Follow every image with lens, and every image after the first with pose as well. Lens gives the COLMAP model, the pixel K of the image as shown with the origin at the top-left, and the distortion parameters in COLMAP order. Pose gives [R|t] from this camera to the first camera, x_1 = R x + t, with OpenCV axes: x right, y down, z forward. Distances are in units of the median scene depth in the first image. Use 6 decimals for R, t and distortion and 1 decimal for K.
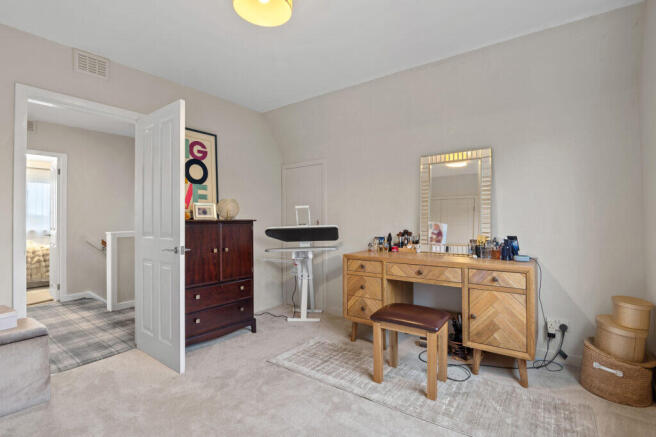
lens RADIAL K [[301.8, 0, 326.9], [0, 301.8, 218.7], [0, 0, 1]] dist [-0.024294, -0.001958]
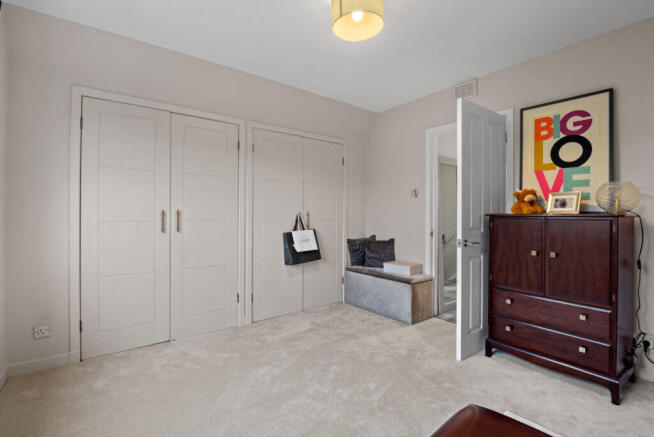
lens RADIAL K [[300.9, 0, 325.9], [0, 300.9, 213.6], [0, 0, 1]] dist [-0.024294, -0.001958]
pose [[-0.261804, 0.011743, -0.965050, 0.467781], [0.003961, 0.999931, 0.011093, -0.008628], [0.965113, -0.000918, -0.261833, 0.599251]]
